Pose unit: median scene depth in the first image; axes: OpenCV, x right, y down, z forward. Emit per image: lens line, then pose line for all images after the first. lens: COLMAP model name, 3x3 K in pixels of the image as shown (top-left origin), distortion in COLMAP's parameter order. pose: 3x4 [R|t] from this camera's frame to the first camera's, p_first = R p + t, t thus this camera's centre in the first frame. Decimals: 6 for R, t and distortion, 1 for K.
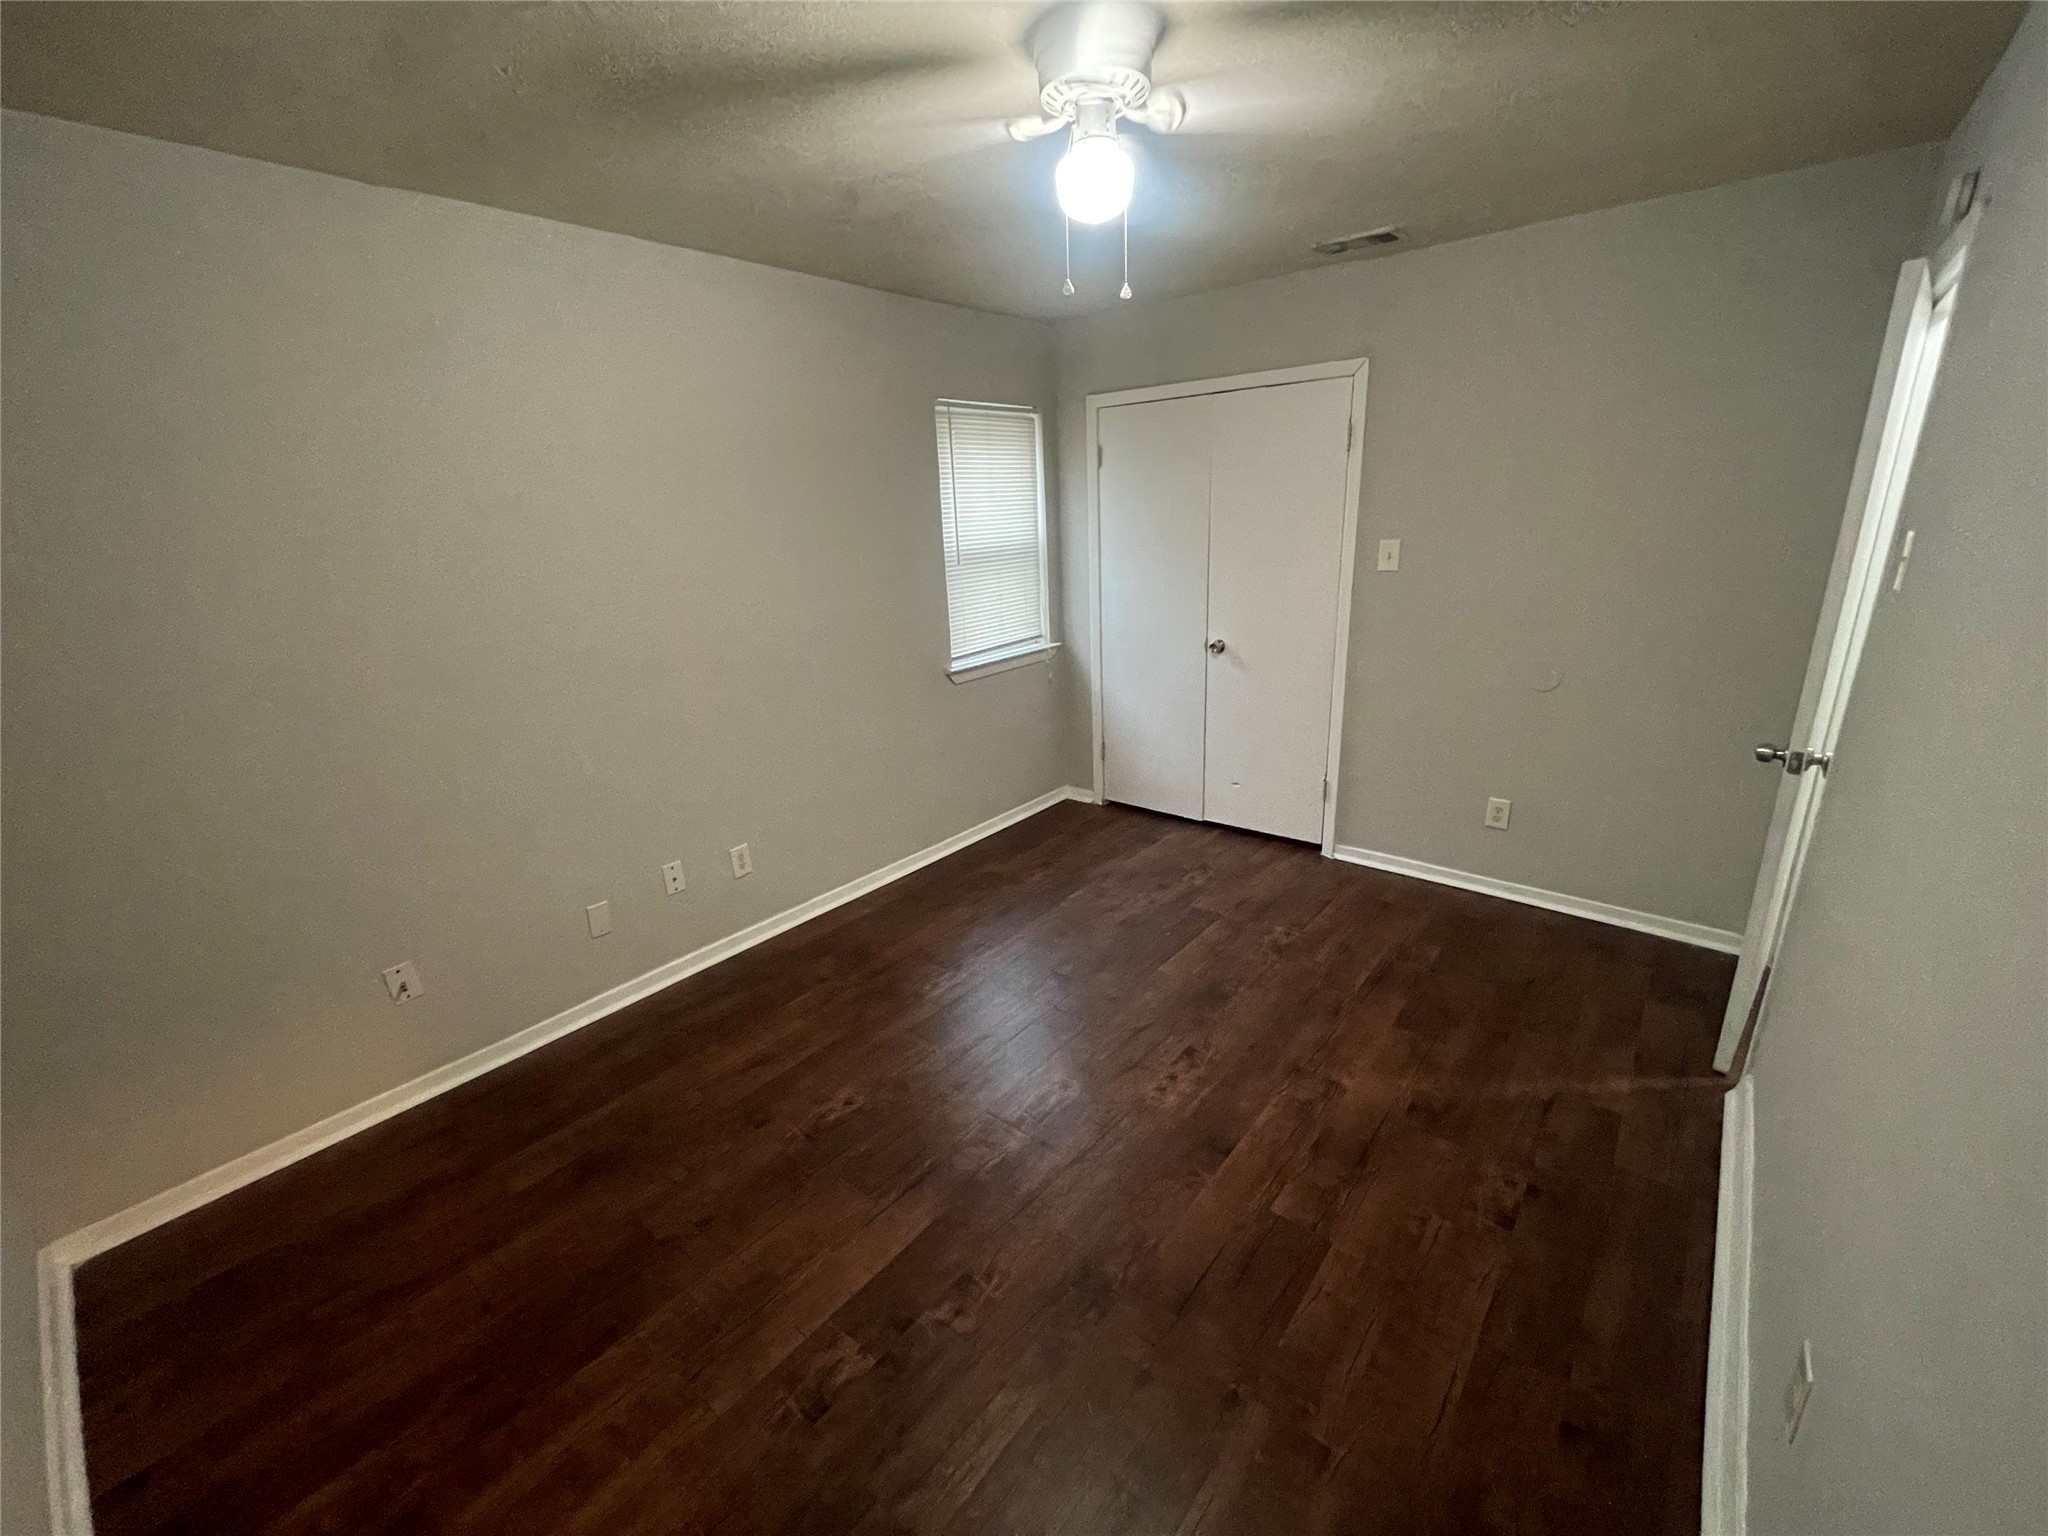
lens RADIAL K [[833.2, 0, 1024.0], [0, 833.2, 768.0], [0, 0, 1]] dist [-0.001309, -0.000095]
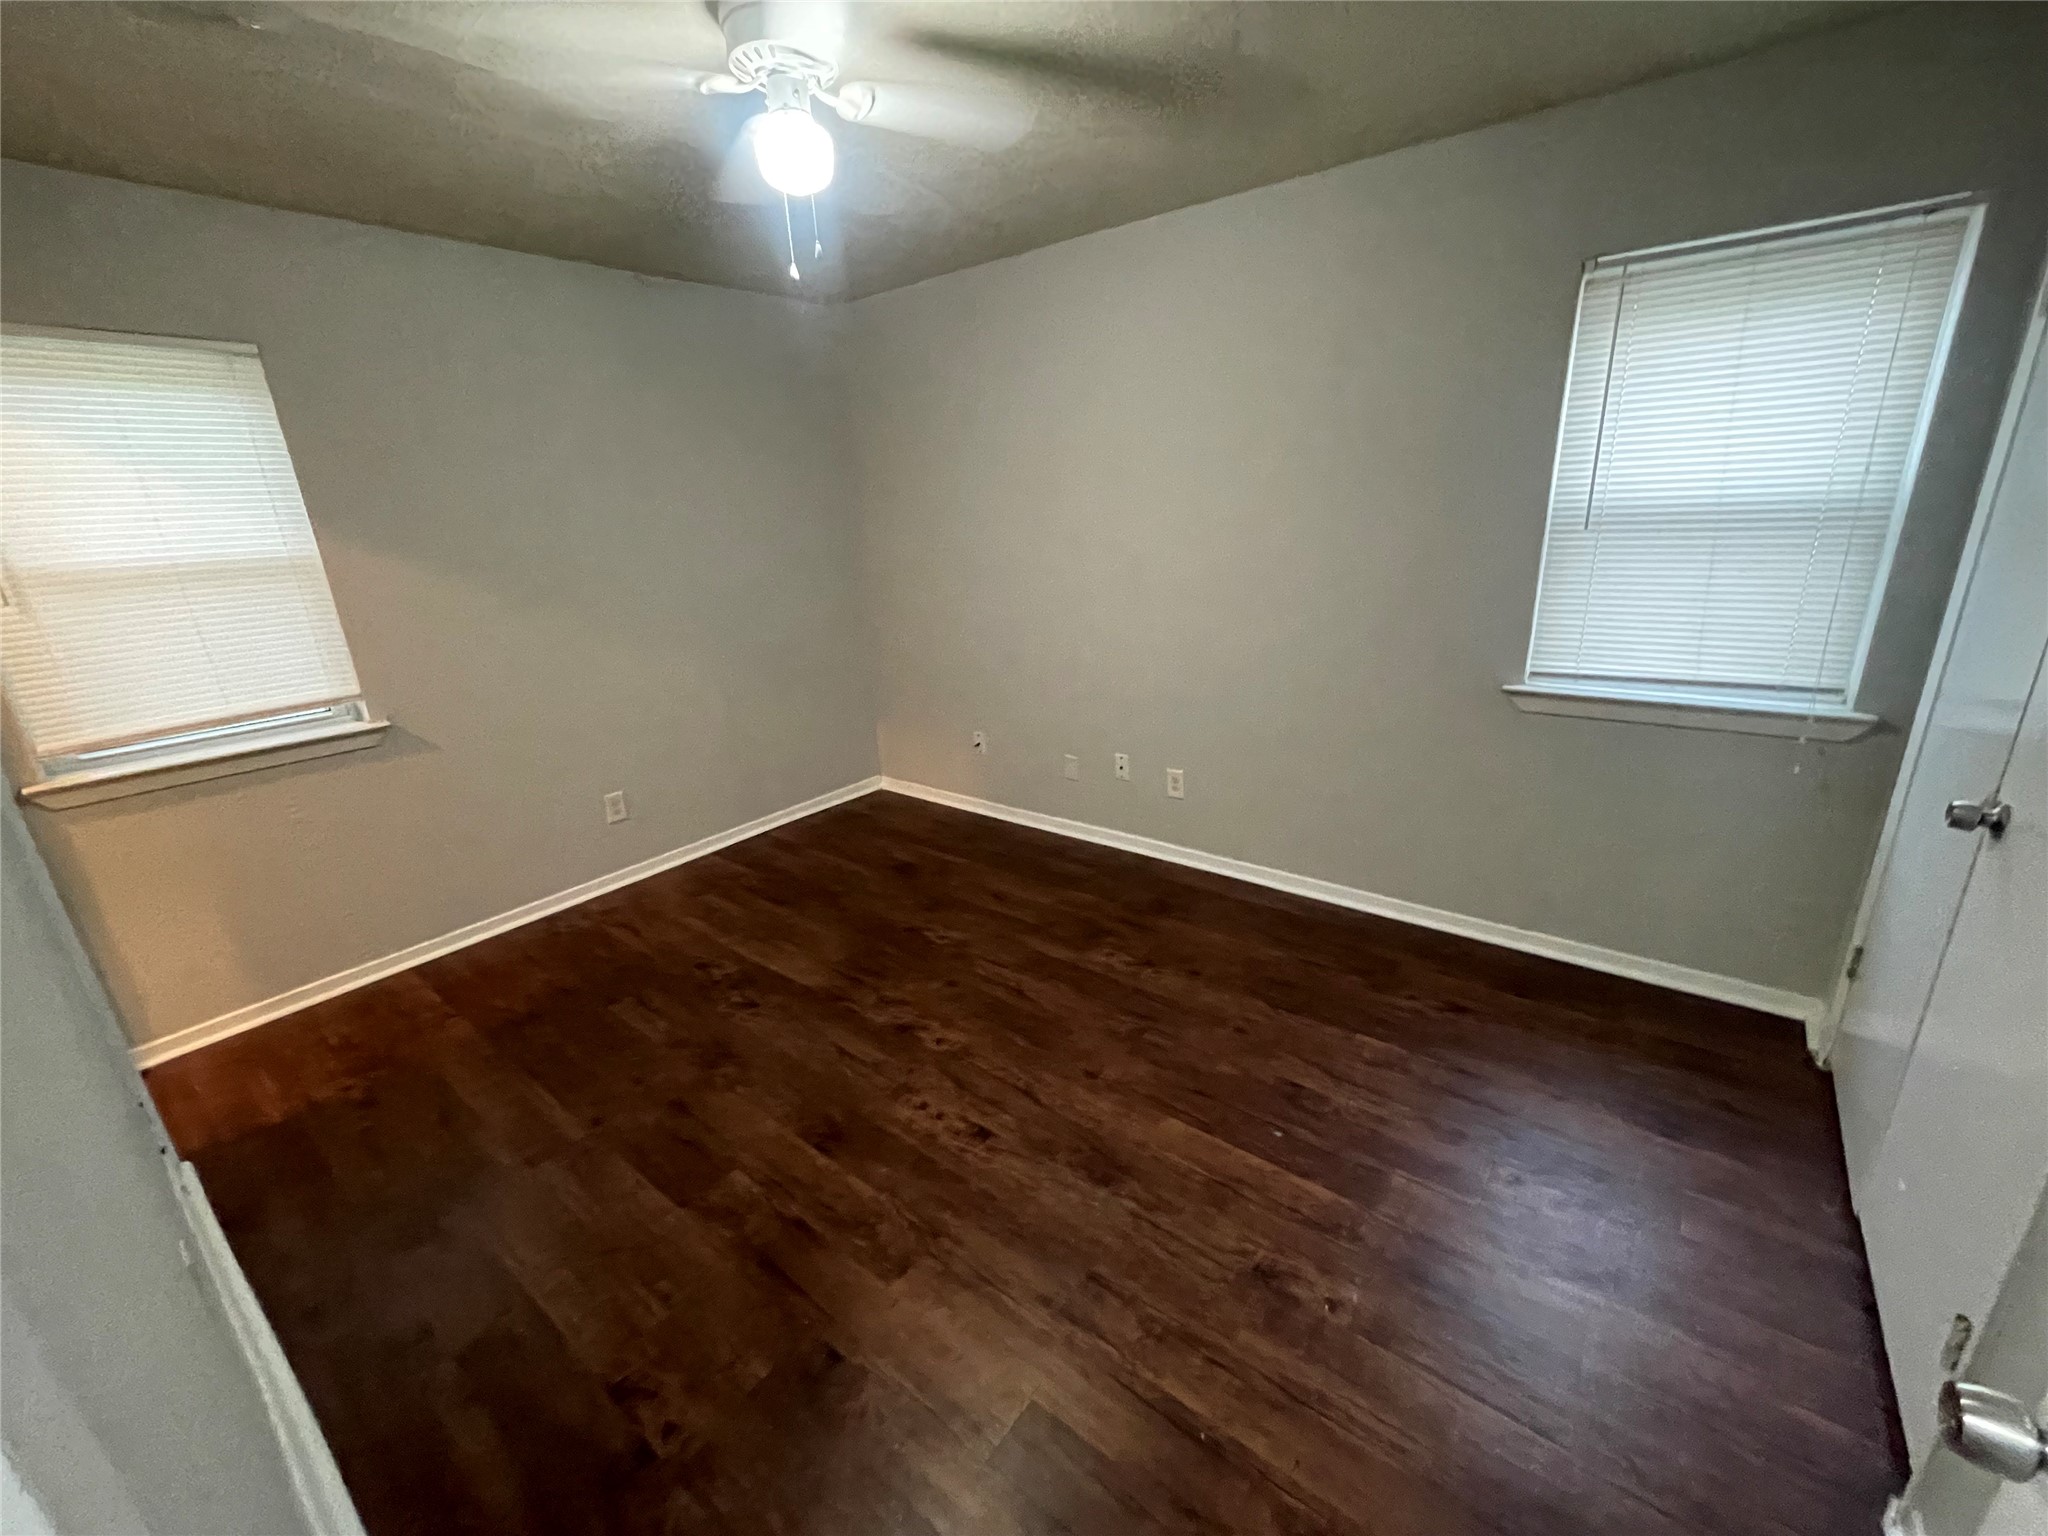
lens RADIAL K [[833.2, 0, 1024.0], [0, 833.2, 768.0], [0, 0, 1]] dist [-0.001309, -0.000095]
pose [[0.022260, 0.346019, -0.937963, 0.717928], [-0.256422, 0.908787, 0.329170, -0.229978], [0.966308, 0.233187, 0.108957, 0.728086]]
